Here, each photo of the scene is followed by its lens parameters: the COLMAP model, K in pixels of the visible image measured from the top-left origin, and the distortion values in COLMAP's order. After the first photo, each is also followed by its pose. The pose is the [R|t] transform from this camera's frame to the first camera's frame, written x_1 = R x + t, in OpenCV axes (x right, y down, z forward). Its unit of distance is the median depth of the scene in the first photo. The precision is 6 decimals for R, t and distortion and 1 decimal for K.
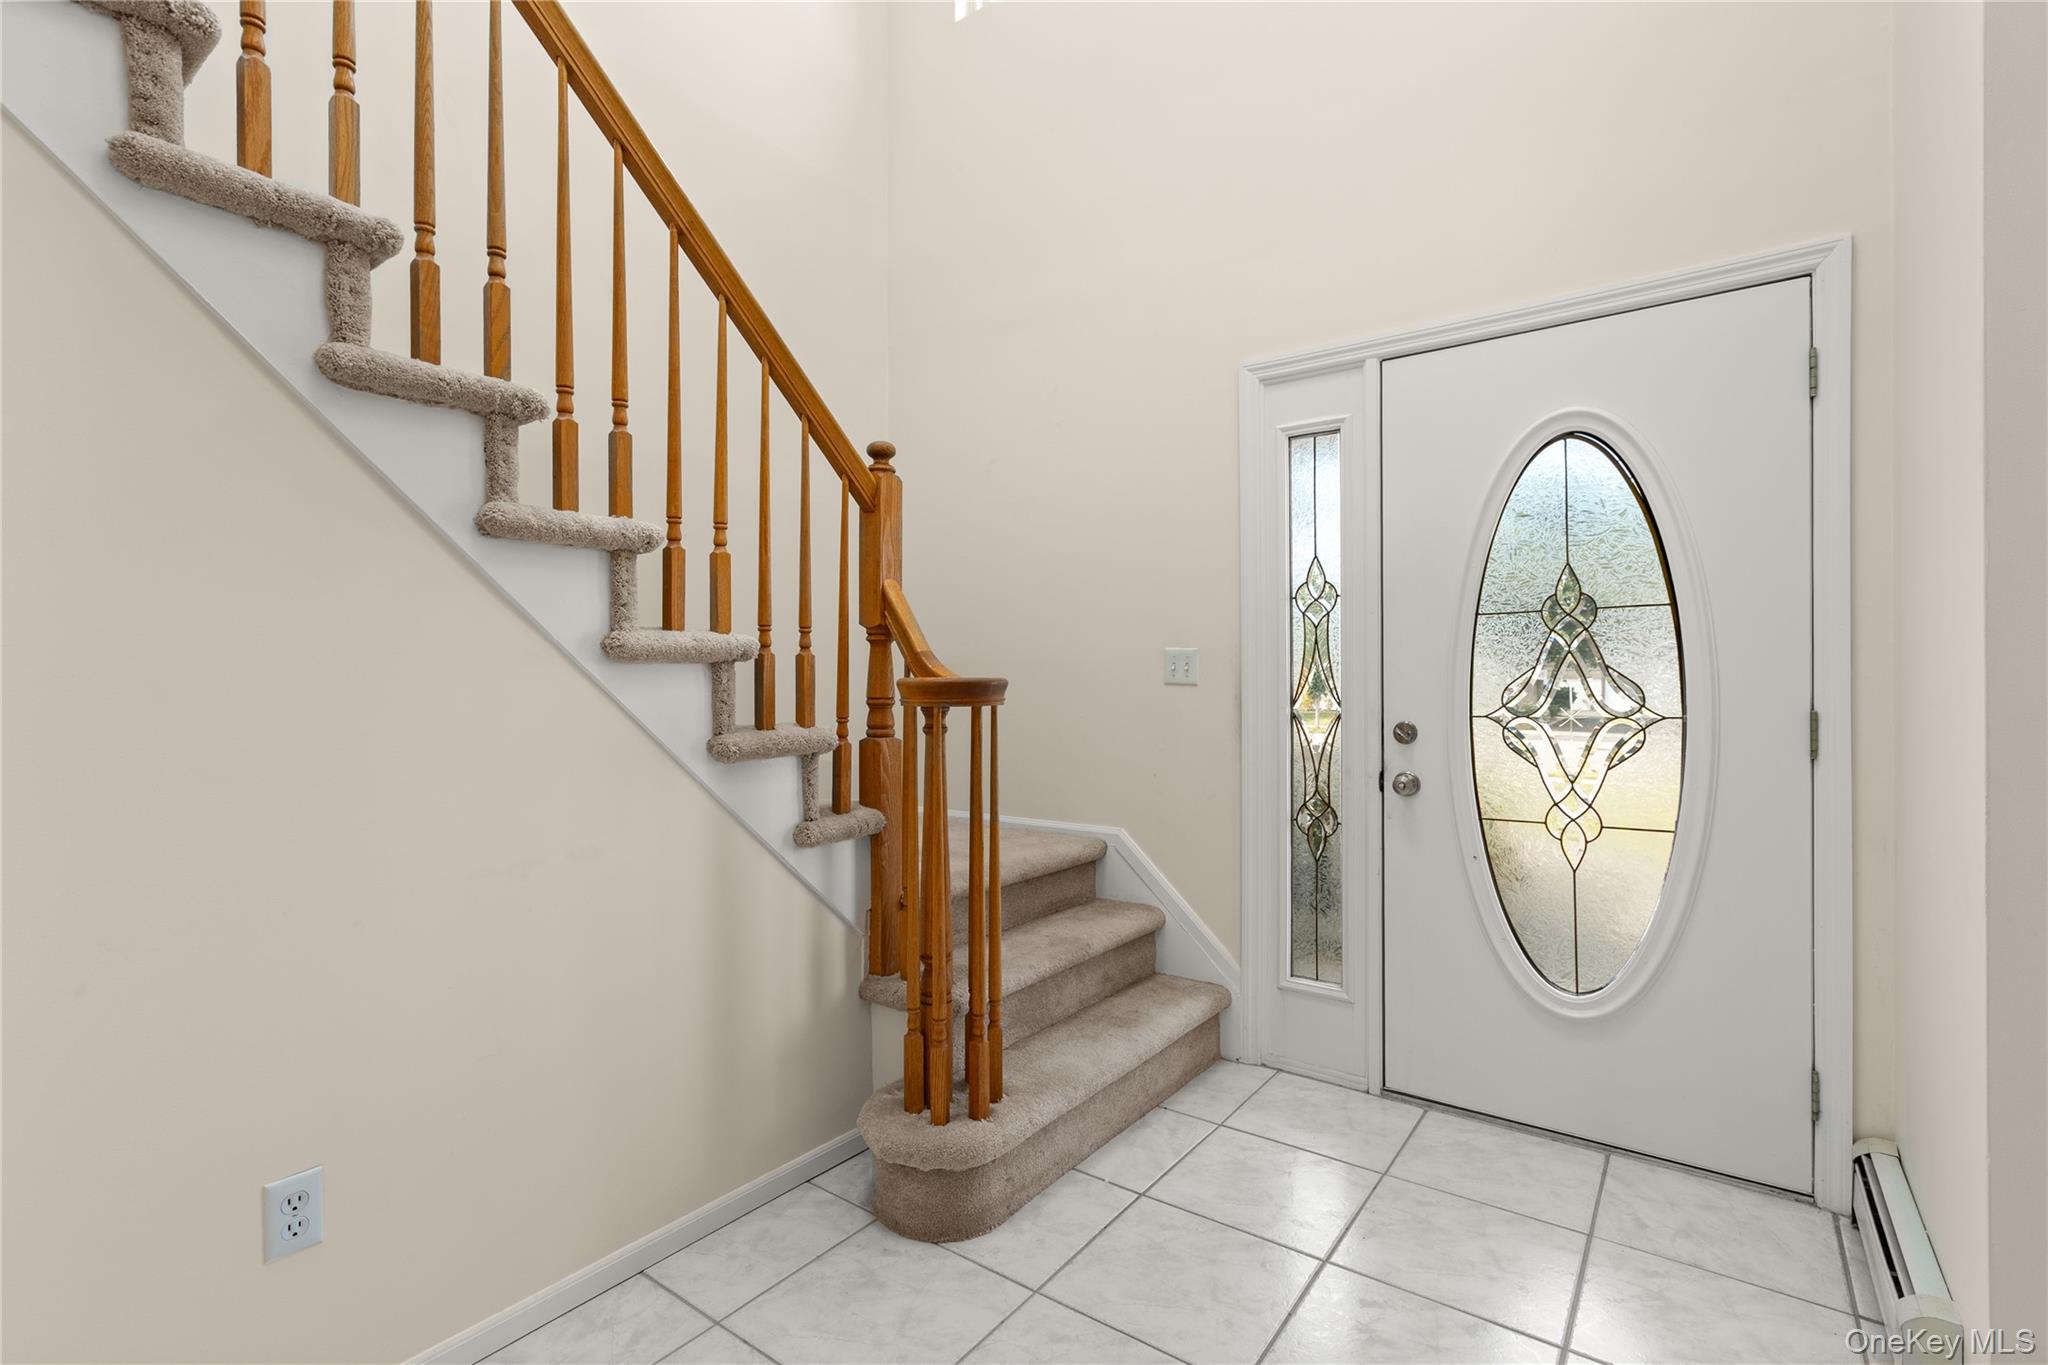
lens RADIAL K [[939.1, 0, 1024.5], [0, 939.1, 679.6], [0, 0, 1]] dist [-0.000081, -0.000058]
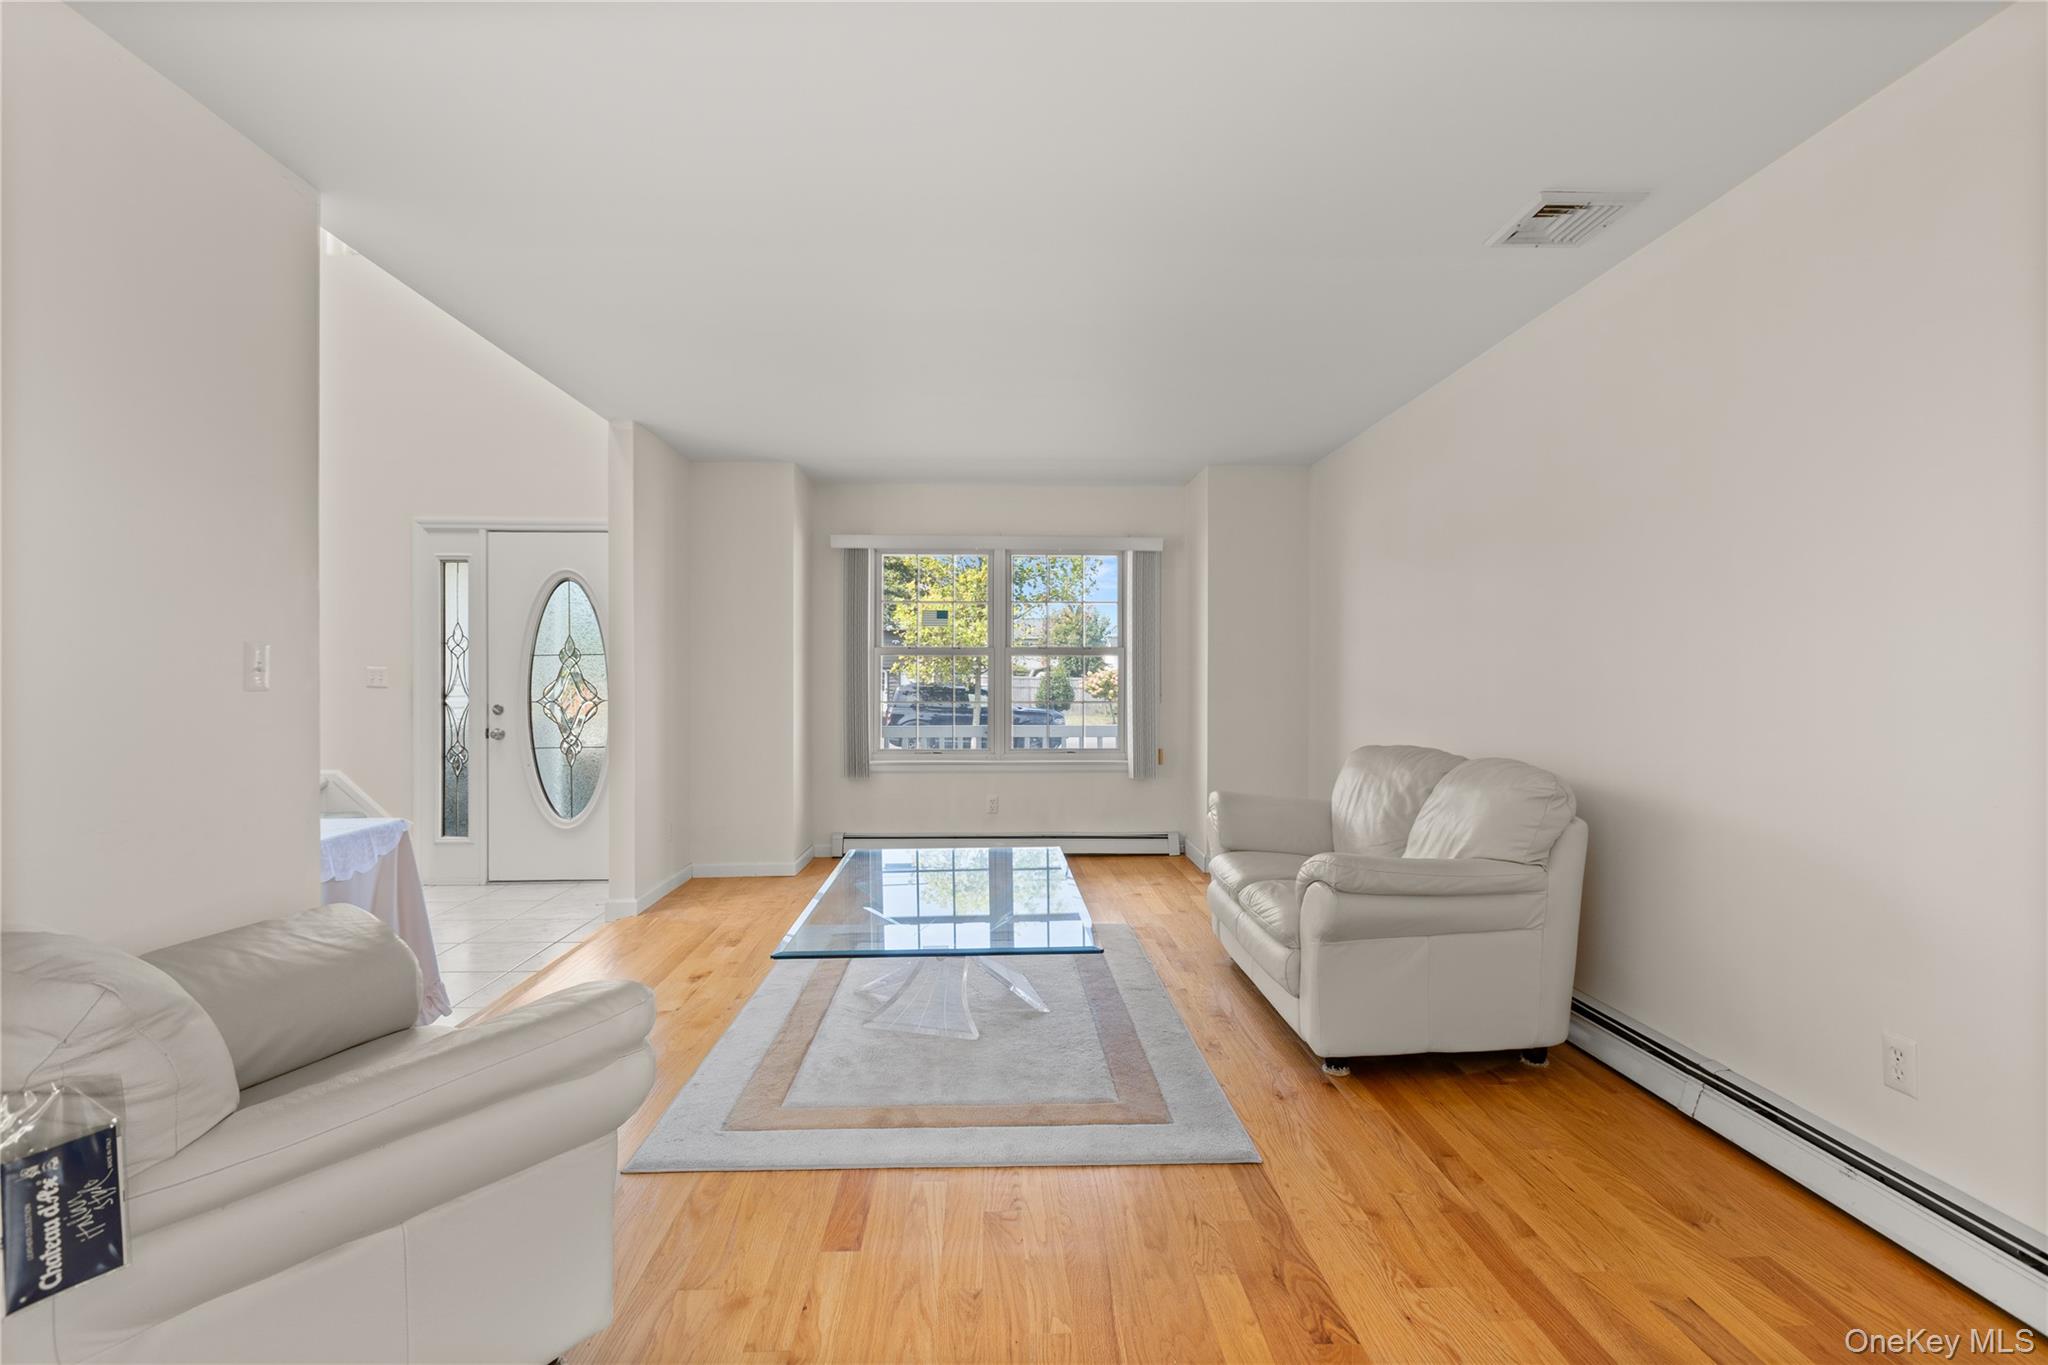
lens RADIAL K [[939.1, 0, 1026.3], [0, 939.1, 679.5], [0, 0, 1]] dist [-0.000081, -0.000058]
pose [[0.777785, 0.001451, 0.628528, 0.001970], [0.000747, 0.999994, -0.003234, -0.003875], [-0.628530, 0.002985, 0.777780, -1.368097]]
